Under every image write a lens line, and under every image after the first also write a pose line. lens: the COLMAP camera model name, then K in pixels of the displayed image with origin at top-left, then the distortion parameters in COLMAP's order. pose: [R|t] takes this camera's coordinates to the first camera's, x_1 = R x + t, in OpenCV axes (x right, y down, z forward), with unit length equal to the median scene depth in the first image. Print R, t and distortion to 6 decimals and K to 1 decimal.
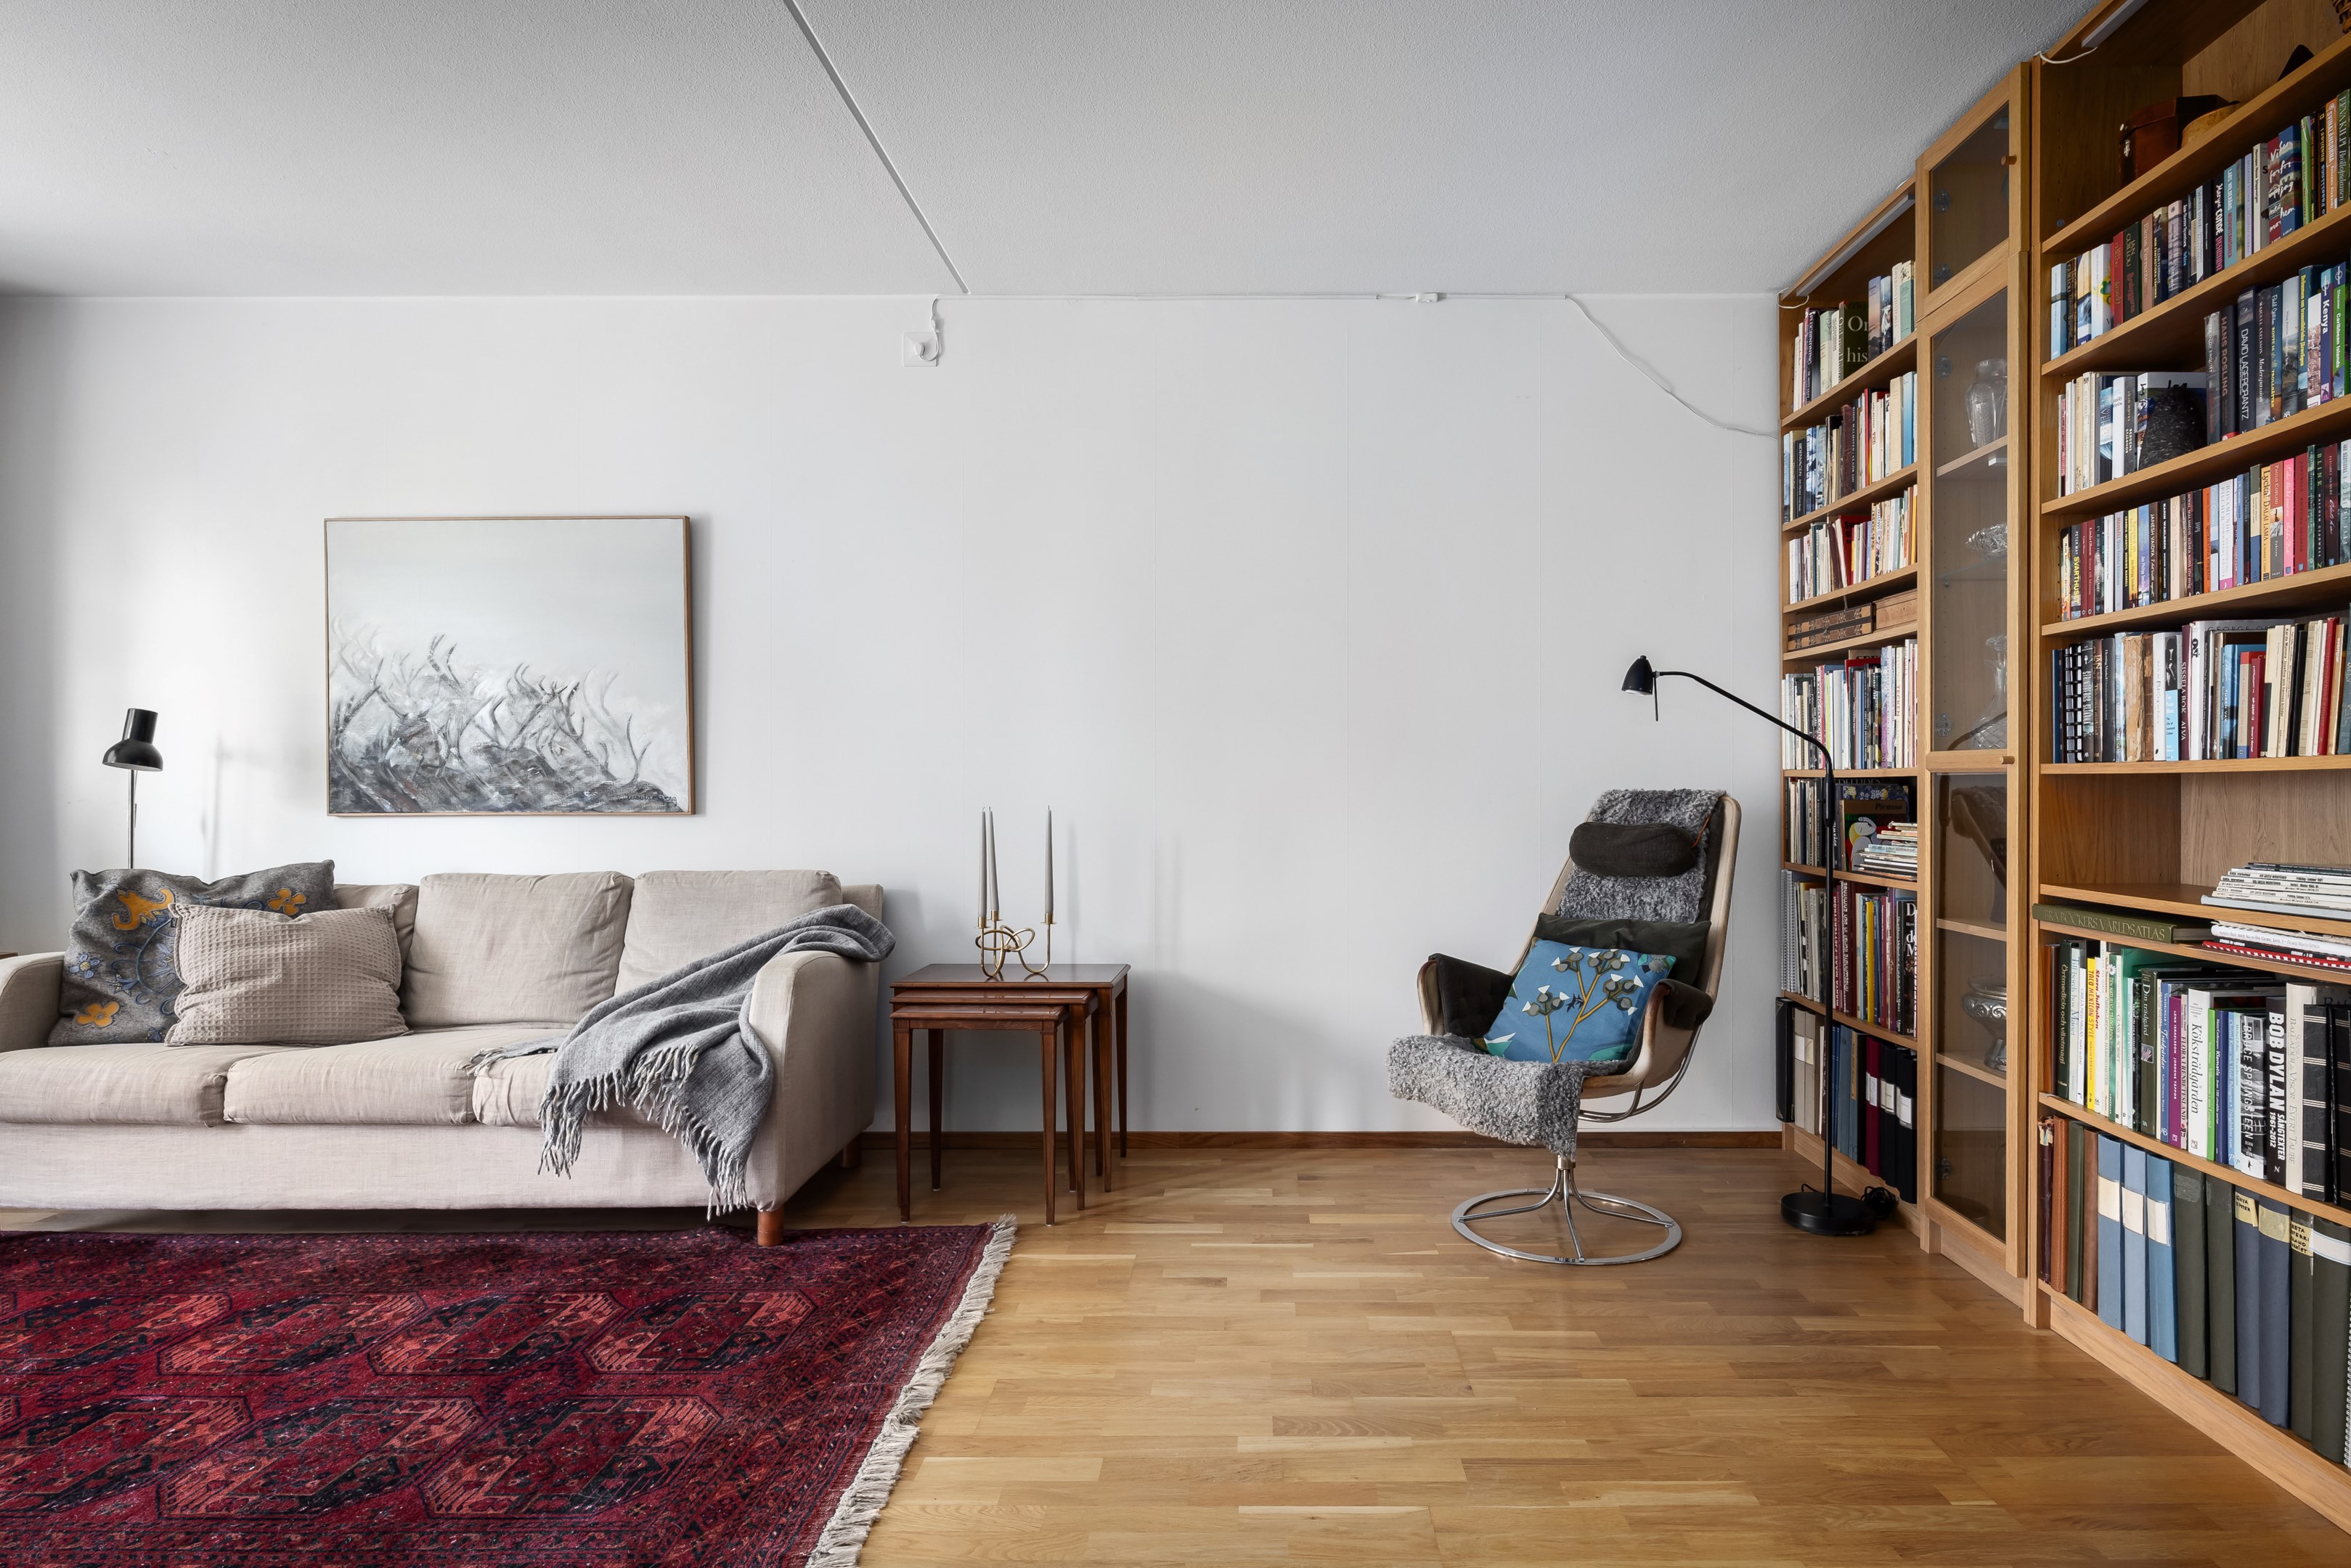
lens RADIAL K [[1375.0, 0, 1175.5], [0, 1375.0, 784.0], [0, 0, 1]] dist [-0.000762, -0.000235]
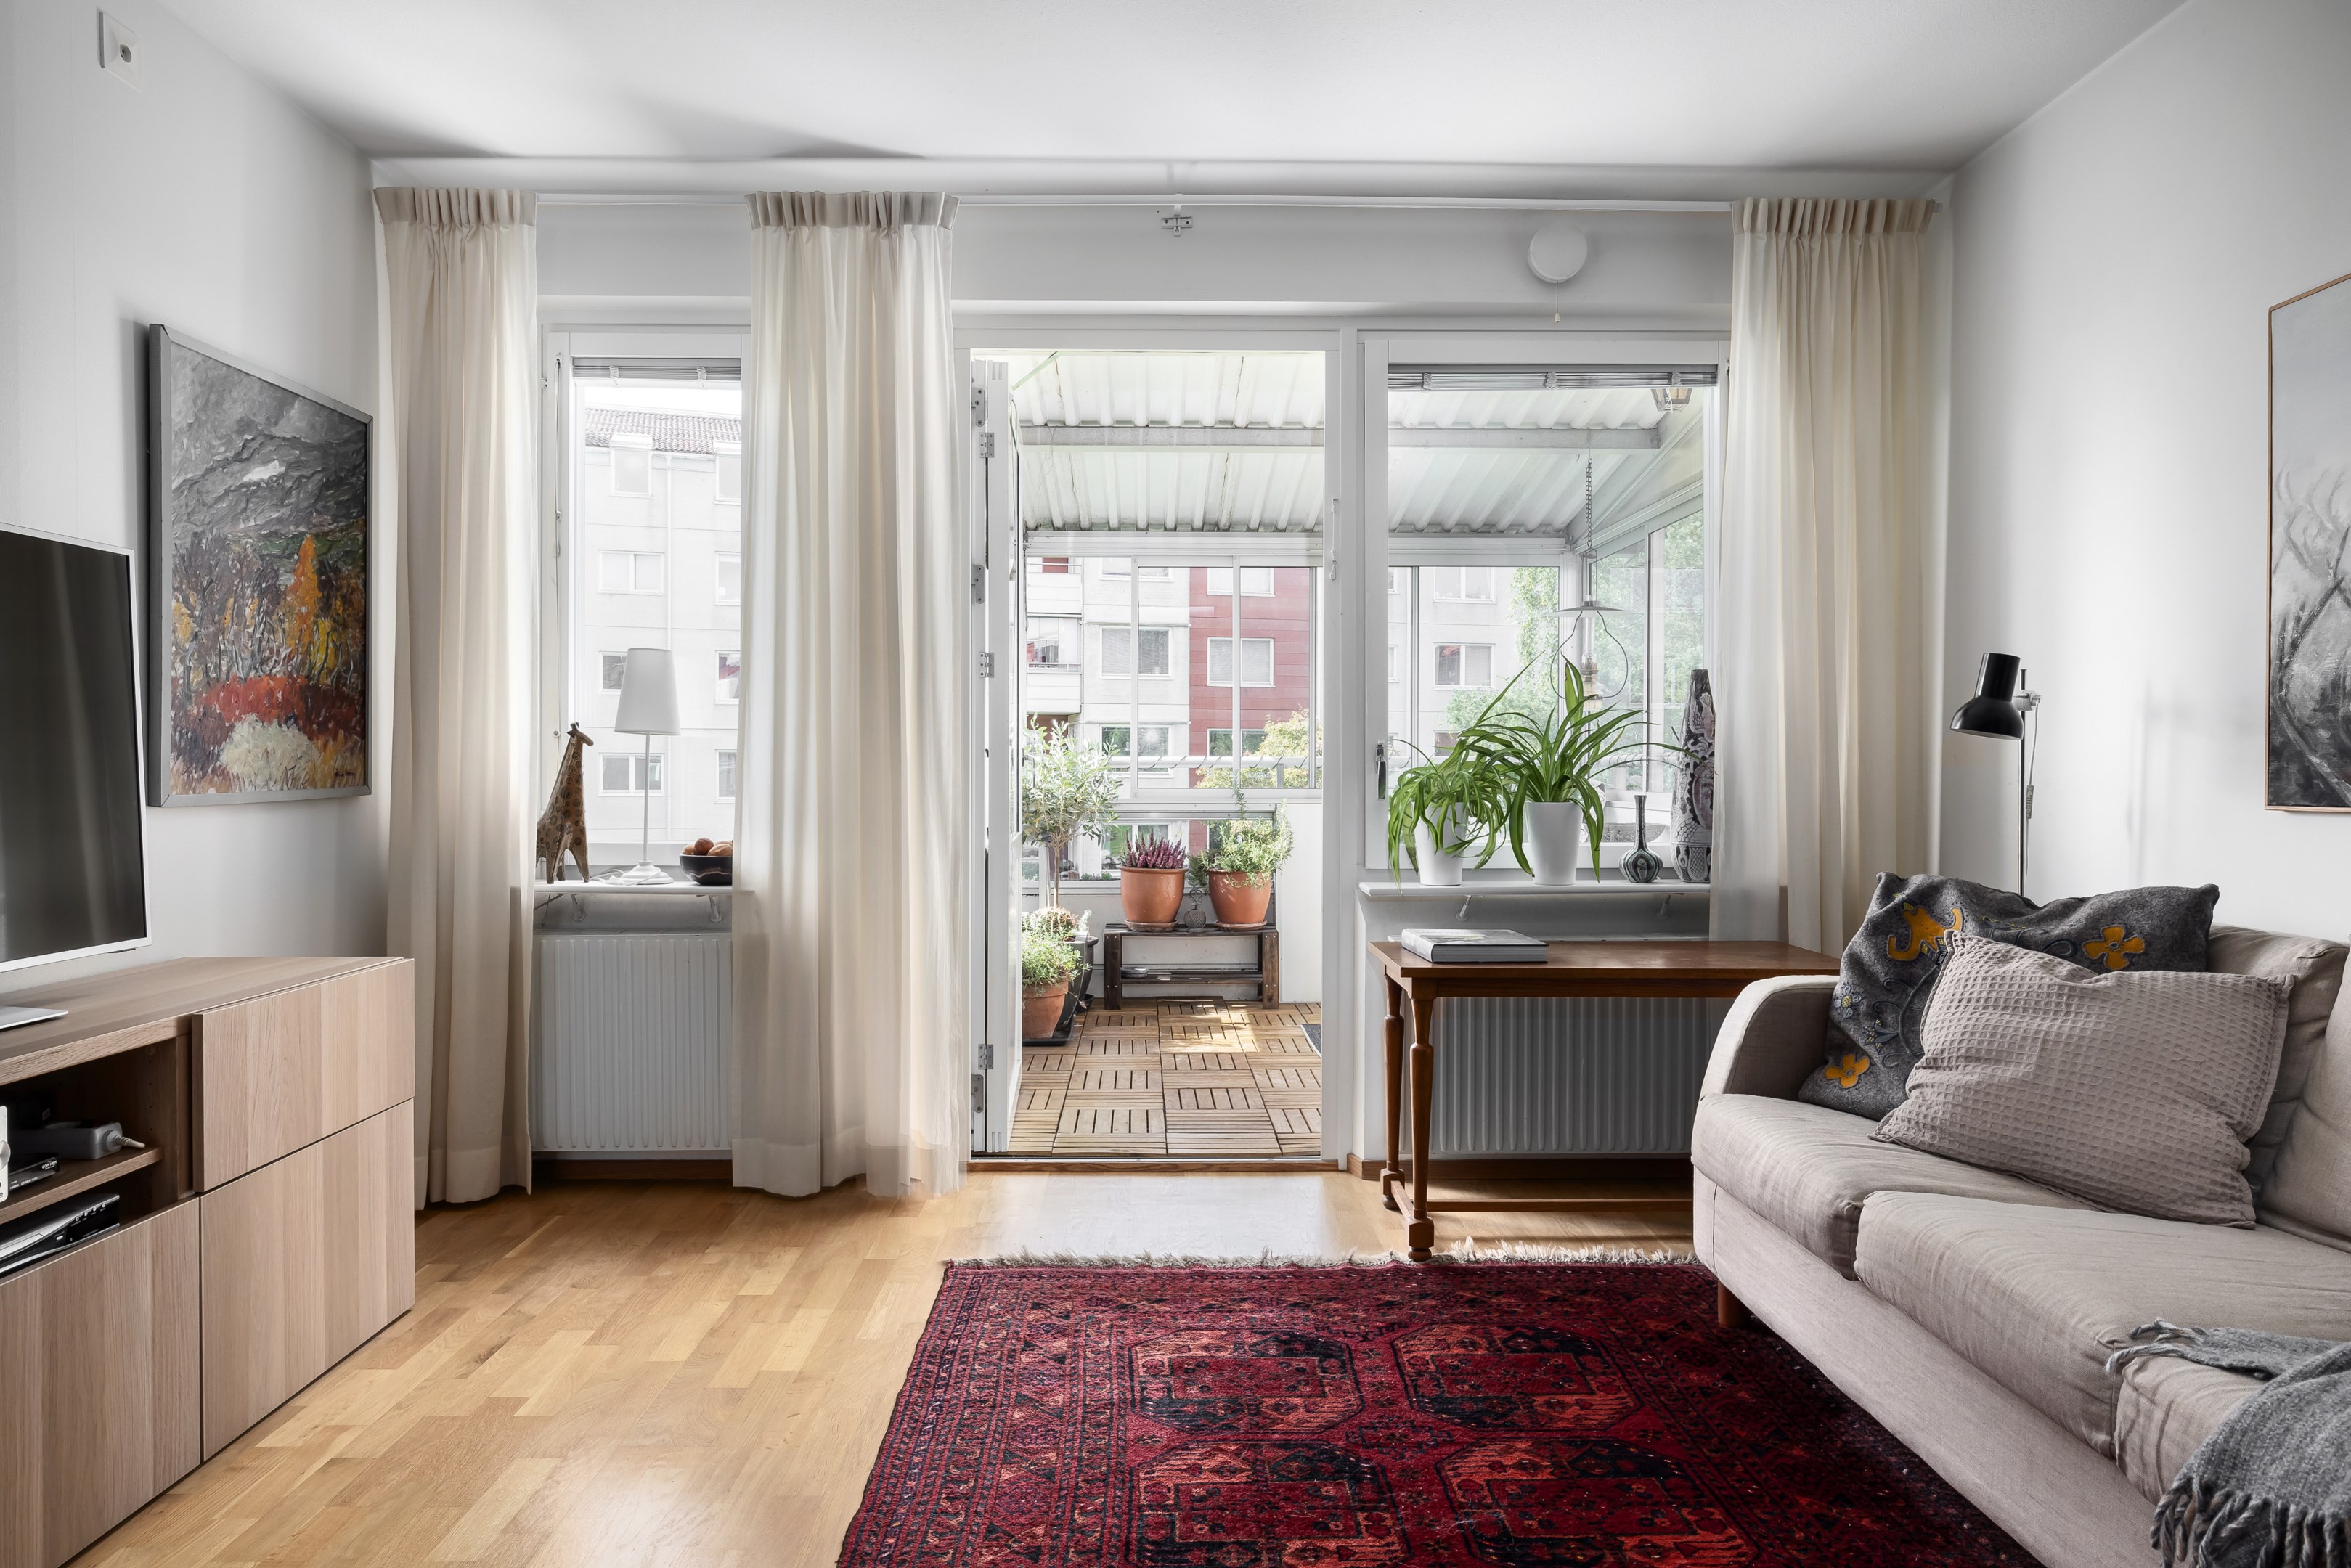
lens RADIAL K [[1439.6, 0, 1175.5], [0, 1439.6, 784.0], [0, 0, 1]] dist [-0.000649, -0.000085]
pose [[0.081742, 0.007205, -0.996627, -0.040027], [0.001664, 0.999971, 0.007365, 0.007182], [0.996652, -0.002261, 0.081728, 0.517893]]
